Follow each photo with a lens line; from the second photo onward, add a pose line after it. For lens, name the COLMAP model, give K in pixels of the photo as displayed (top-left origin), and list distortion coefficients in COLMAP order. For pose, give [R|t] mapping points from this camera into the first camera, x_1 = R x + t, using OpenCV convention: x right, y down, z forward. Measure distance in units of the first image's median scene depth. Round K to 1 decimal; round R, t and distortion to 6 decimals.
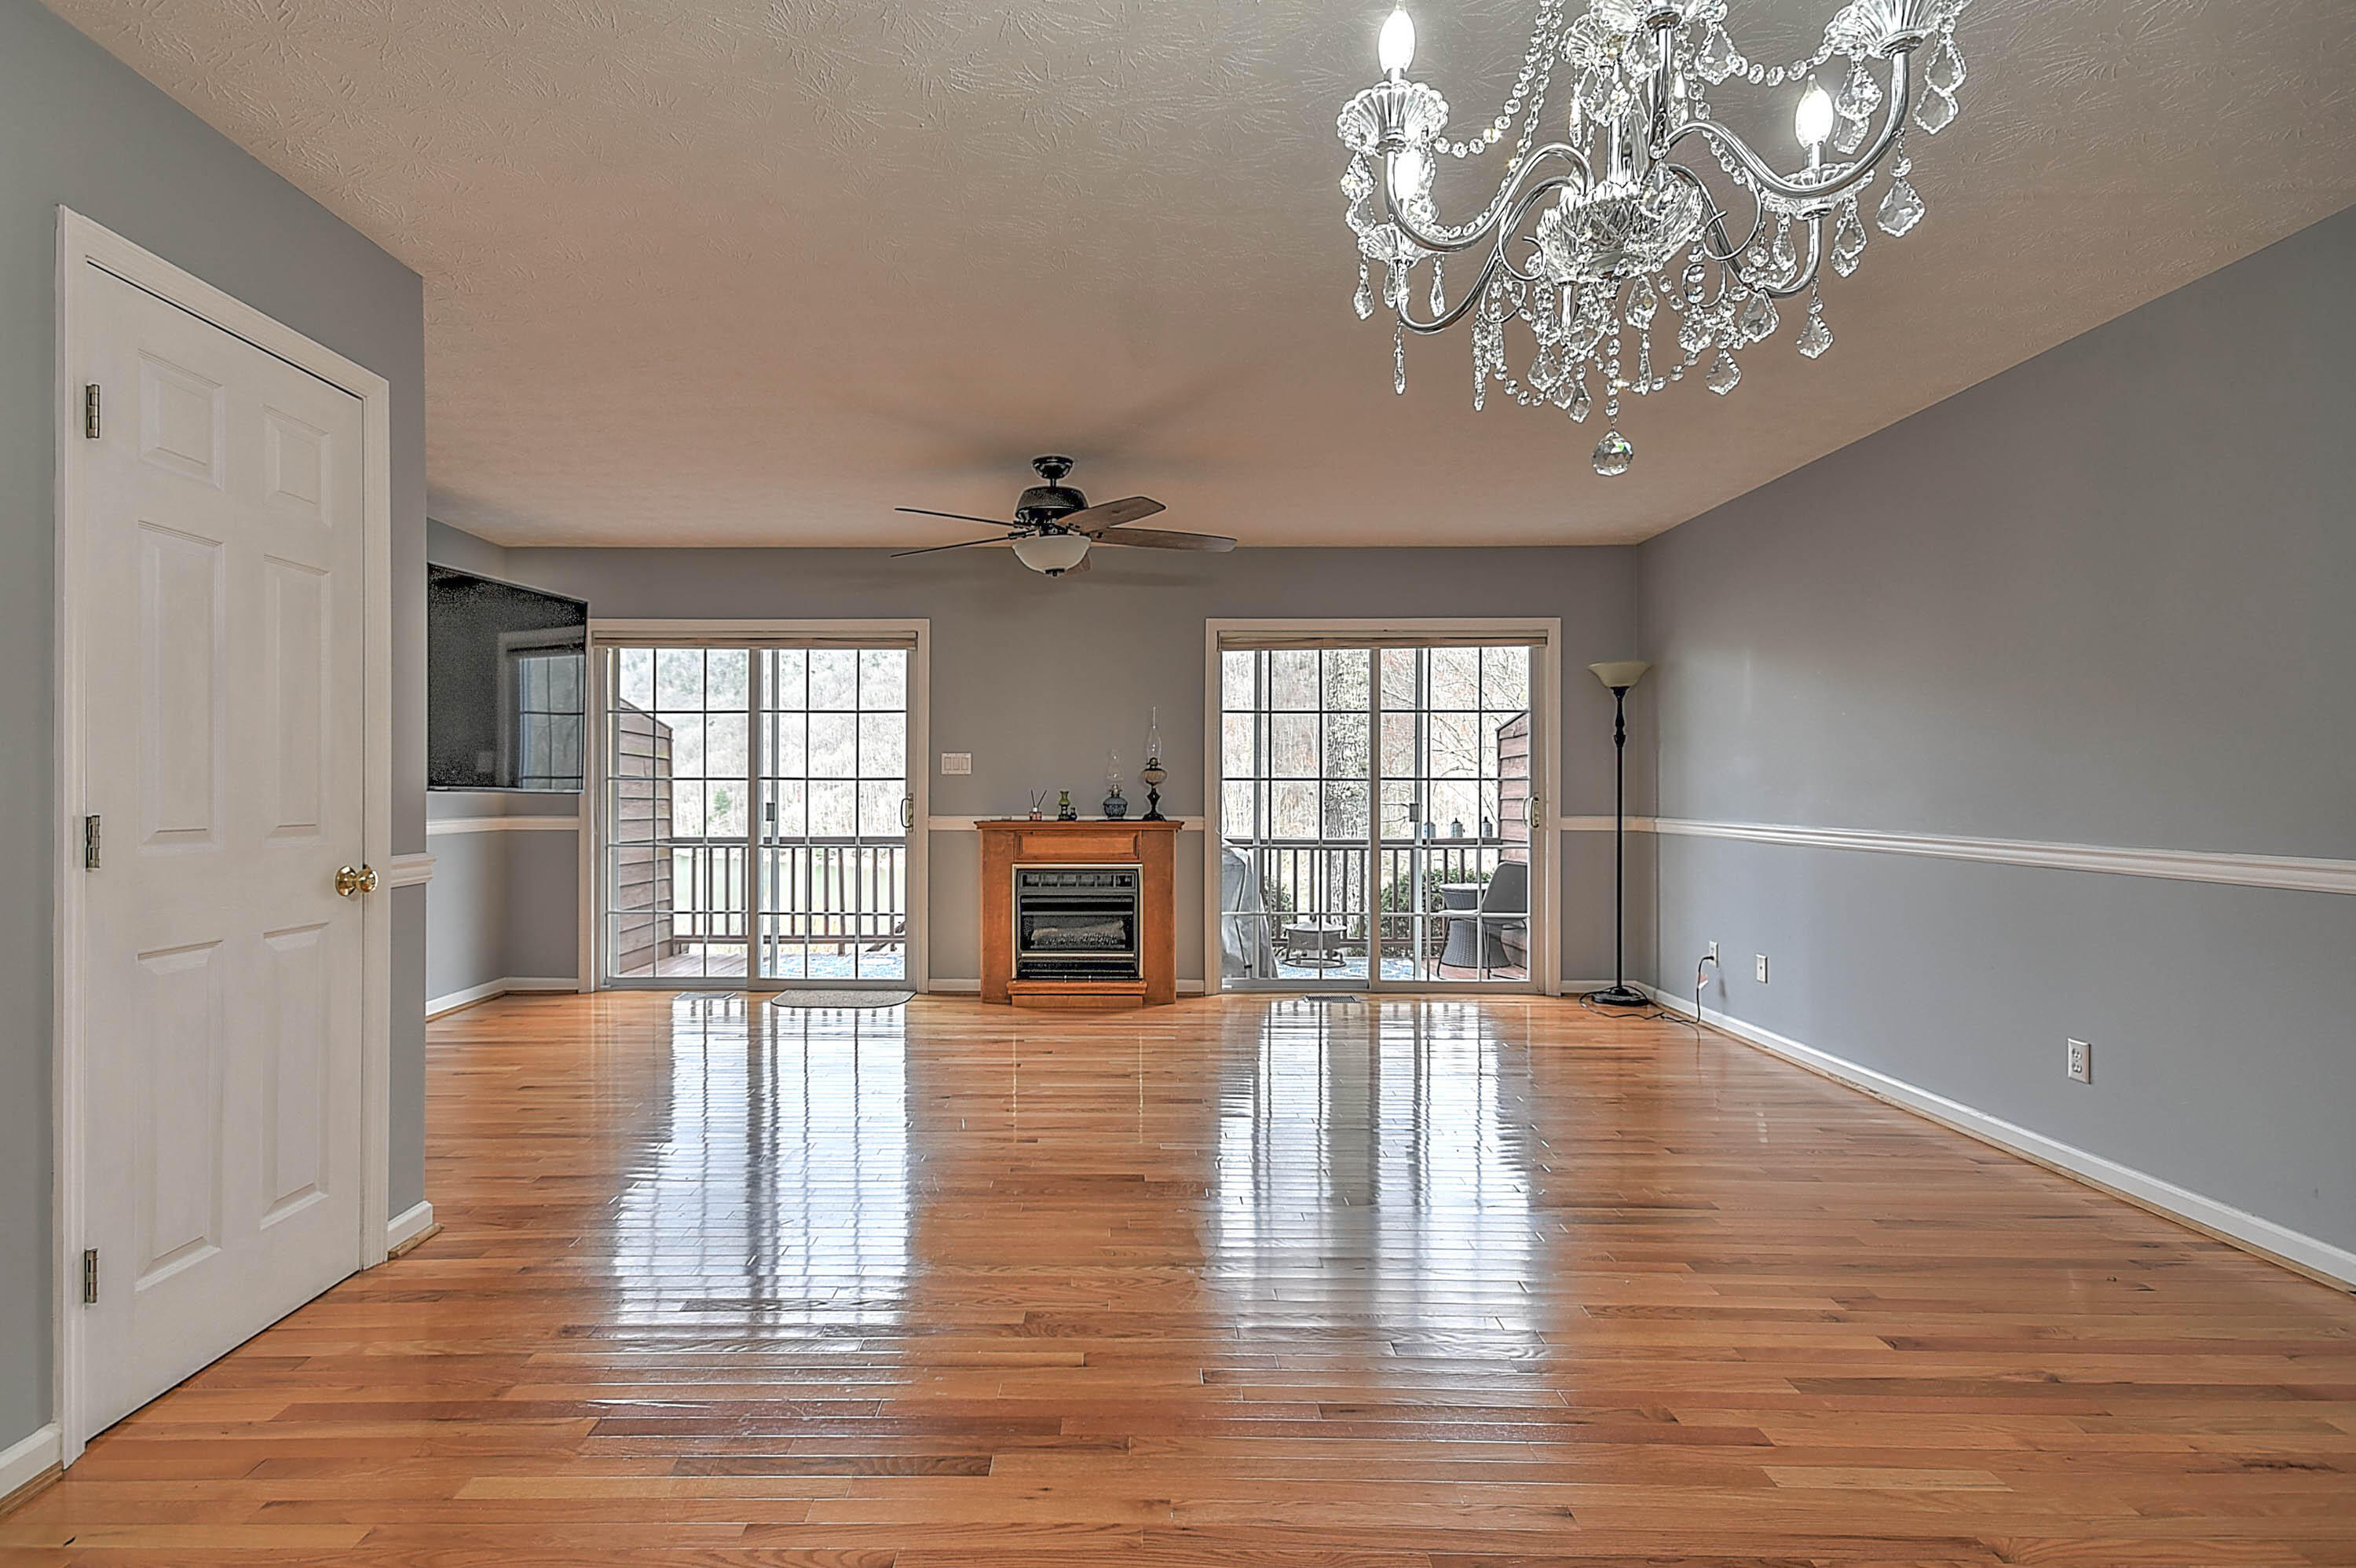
lens RADIAL K [[1144.2, 0, 1100.5], [0, 1144.2, 782.5], [0, 0, 1]] dist [0.014987, 0.000054]
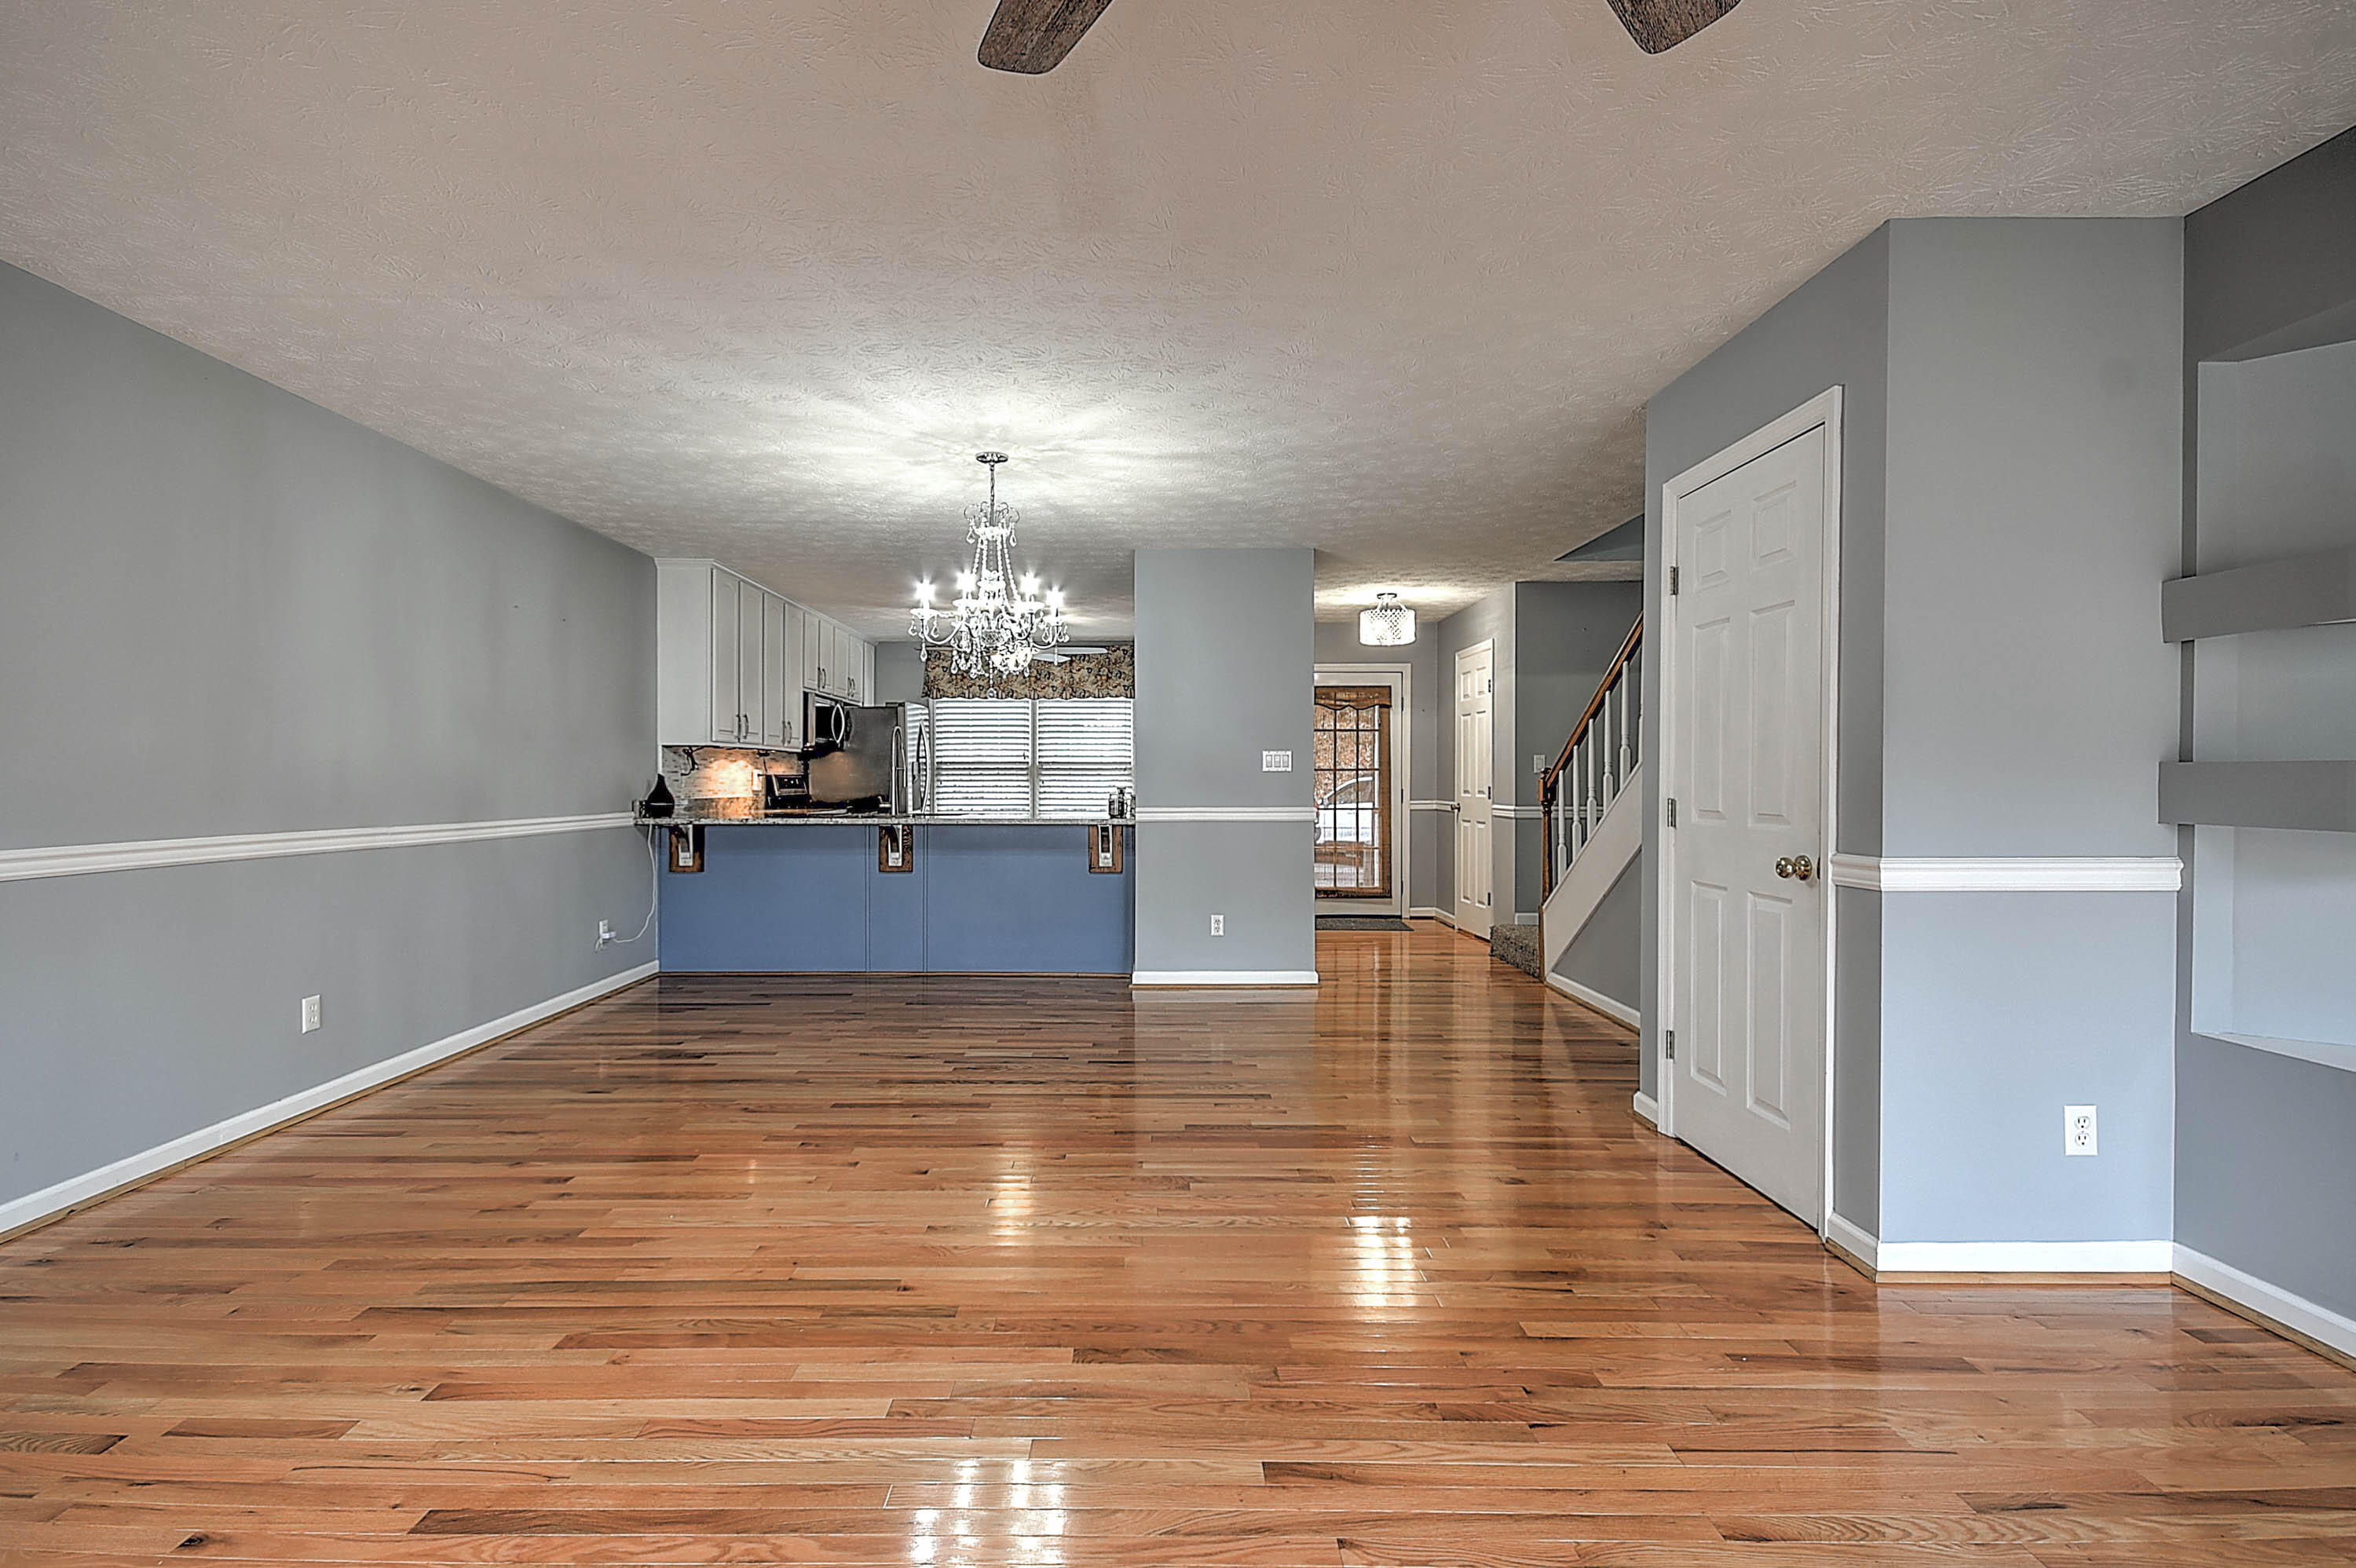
lens RADIAL K [[1033.1, 0, 1178.0], [0, 1033.1, 784.0], [0, 0, 1]] dist [-0.001632, 0.008068]
pose [[-0.998337, -0.000096, -0.057646, 0.006539], [-0.000241, 0.999997, 0.002520, 0.000405], [0.057645, 0.002529, -0.998334, 0.891530]]
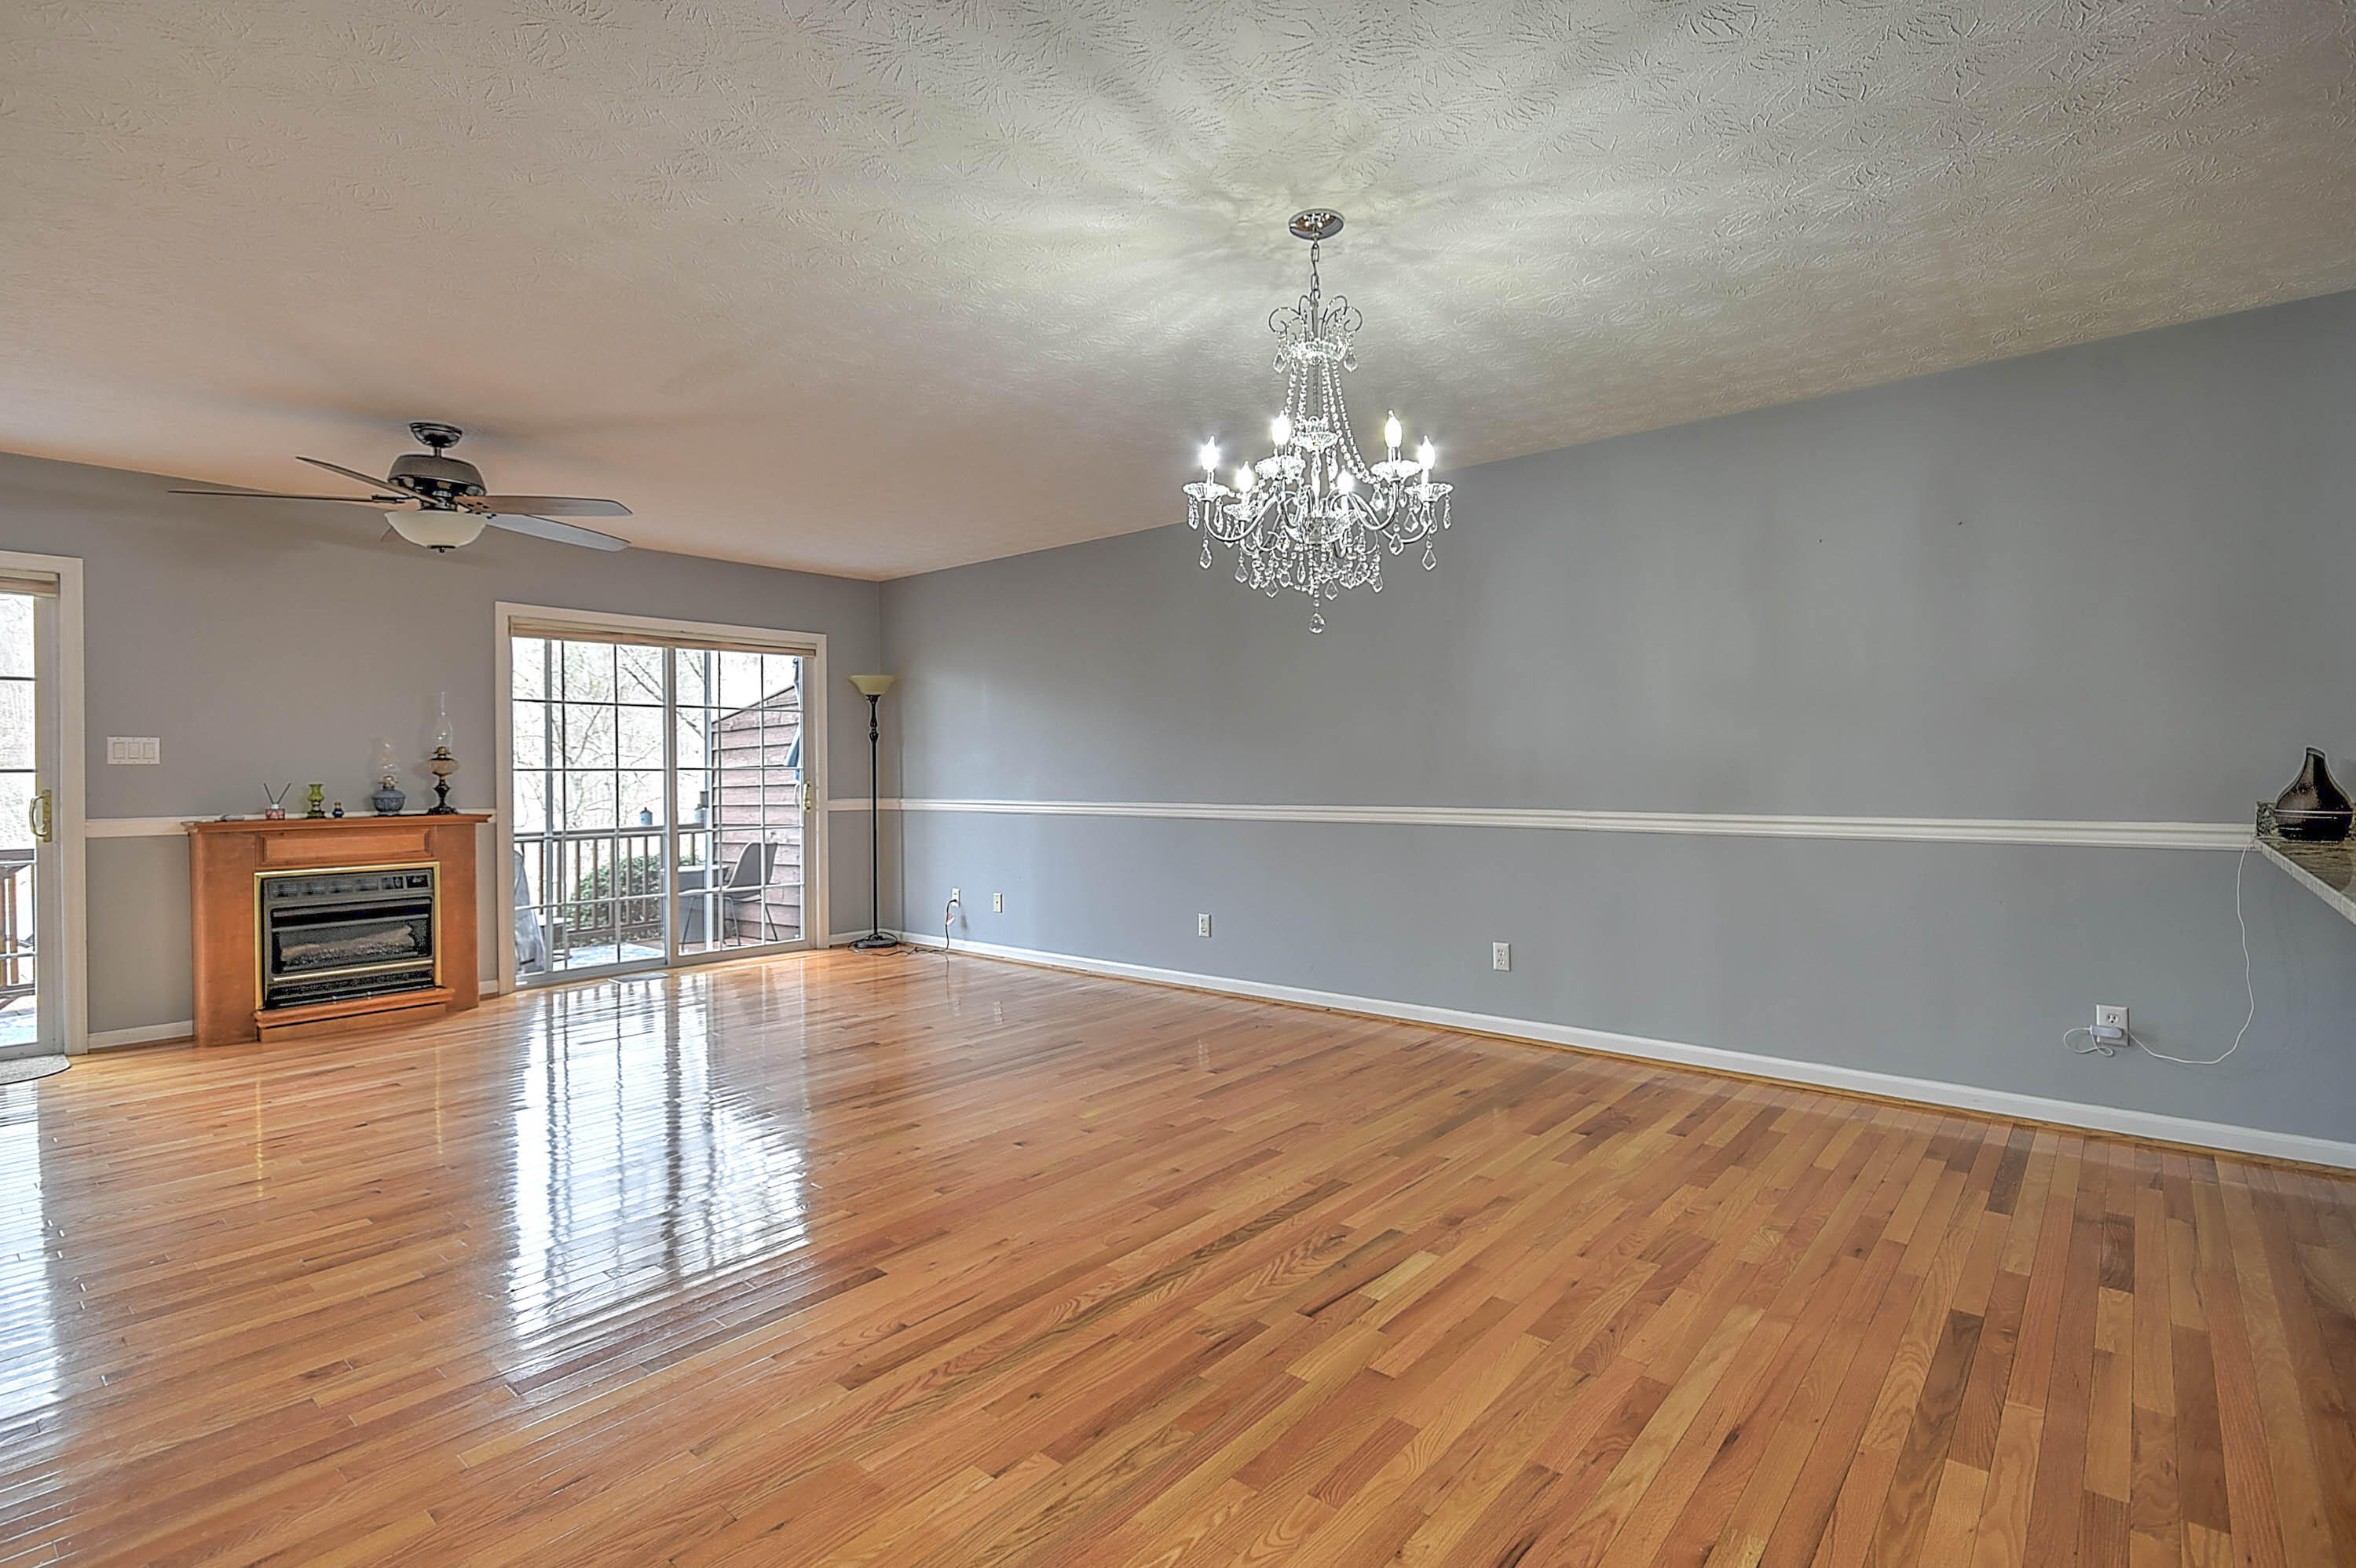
lens RADIAL K [[1131.4, 0, 1178.0], [0, 1131.4, 784.0], [0, 0, 1]] dist [0.002193, 0.000263]
pose [[0.632382, -0.012760, 0.774552, -0.292103], [0.004935, 0.999910, 0.012444, 0.000083], [-0.774641, -0.004047, 0.632388, -0.039349]]
